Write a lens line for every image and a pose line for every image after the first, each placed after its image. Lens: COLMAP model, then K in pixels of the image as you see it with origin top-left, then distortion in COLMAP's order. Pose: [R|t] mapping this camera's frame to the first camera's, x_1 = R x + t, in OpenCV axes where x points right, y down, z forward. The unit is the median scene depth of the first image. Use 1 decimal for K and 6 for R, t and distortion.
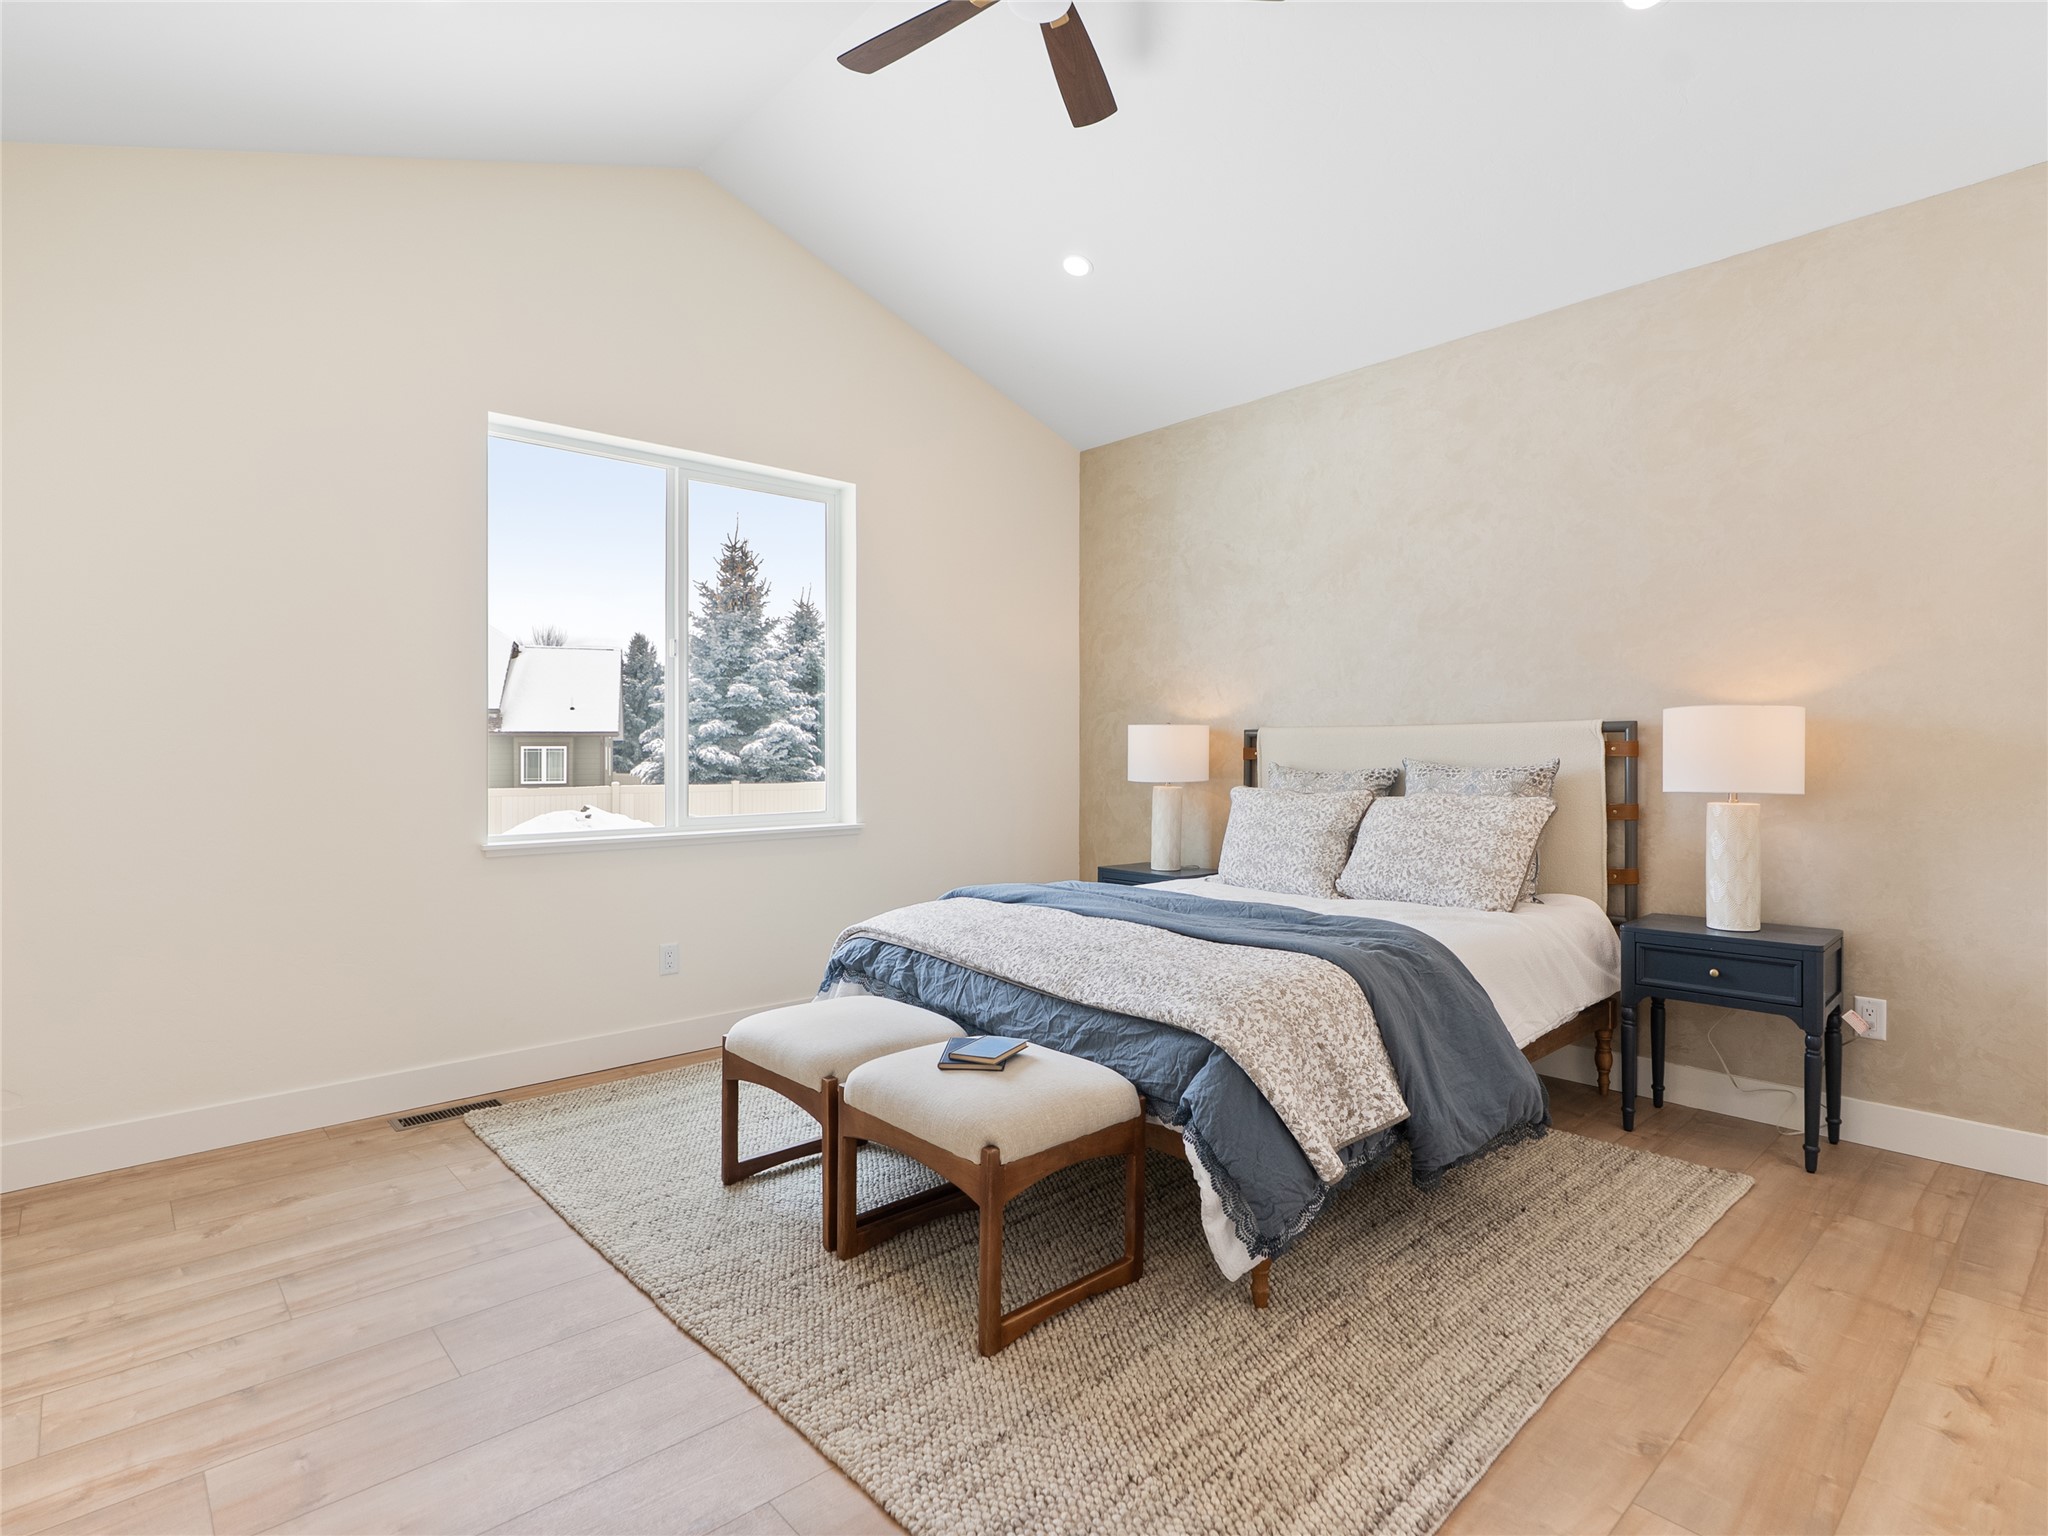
lens RADIAL K [[1032.0, 0, 1027.2], [0, 1032.0, 764.8], [0, 0, 1]] dist [-0.011819, 0.005378]
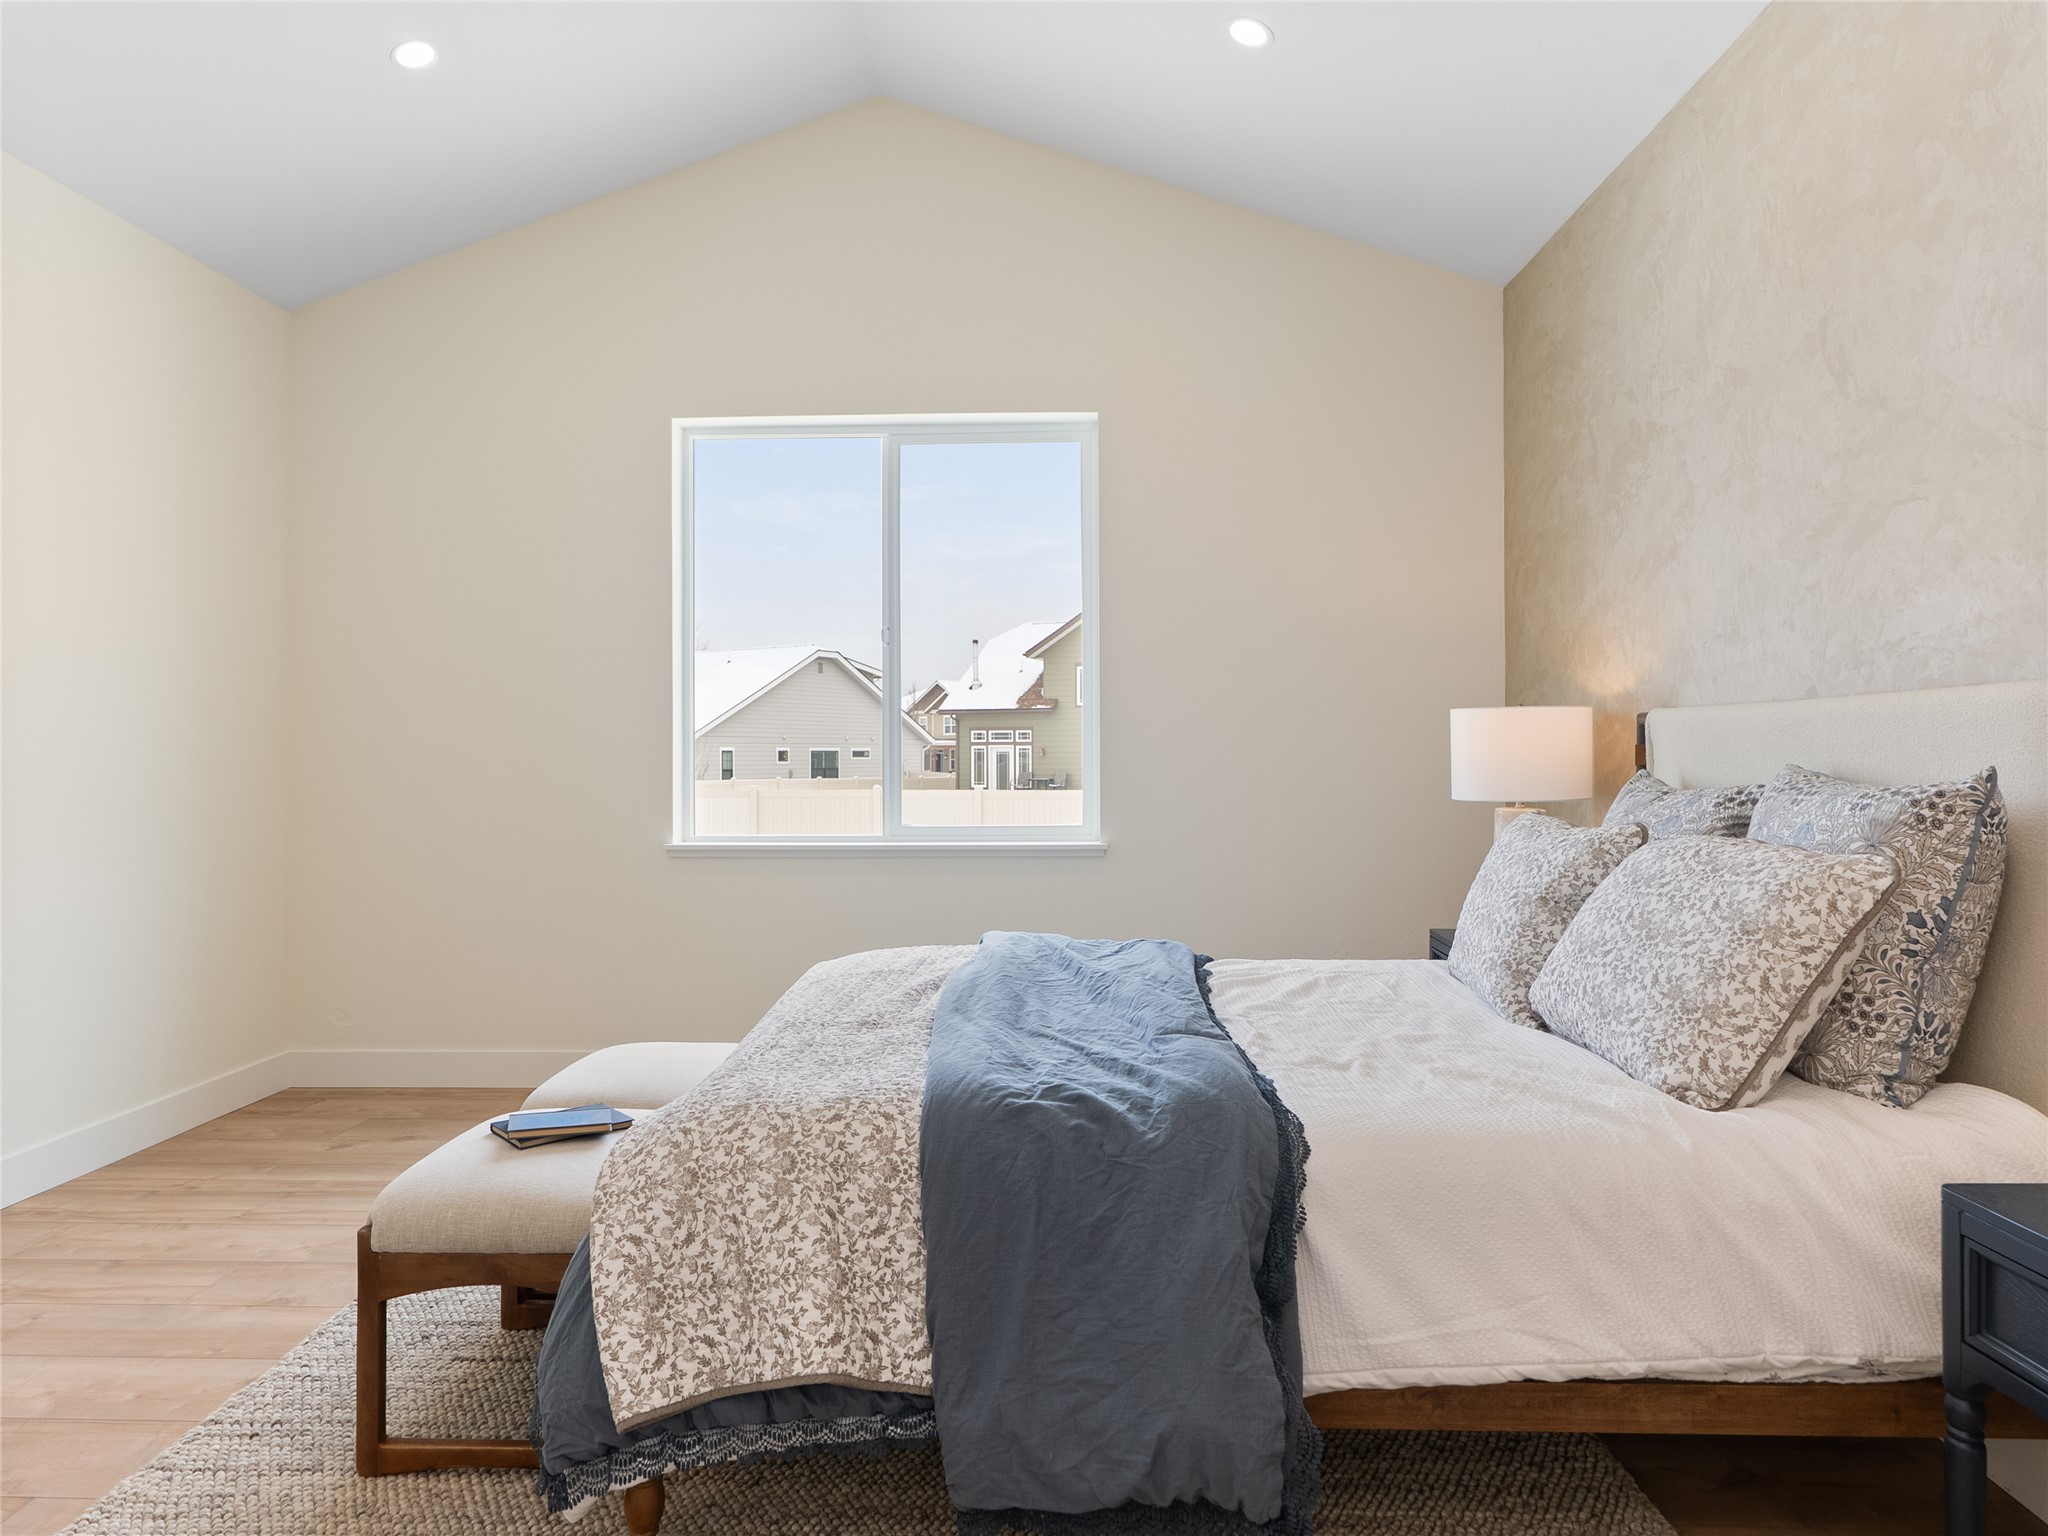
lens RADIAL K [[1250.5, 0, 1040.5], [0, 1250.5, 758.2], [0, 0, 1]] dist [-0.010943, 0.007387]
pose [[0.721934, 0.003284, -0.691954, 0.669084], [-0.007439, 0.999968, -0.003016, -0.006384], [0.691922, 0.007325, 0.721935, 0.408116]]
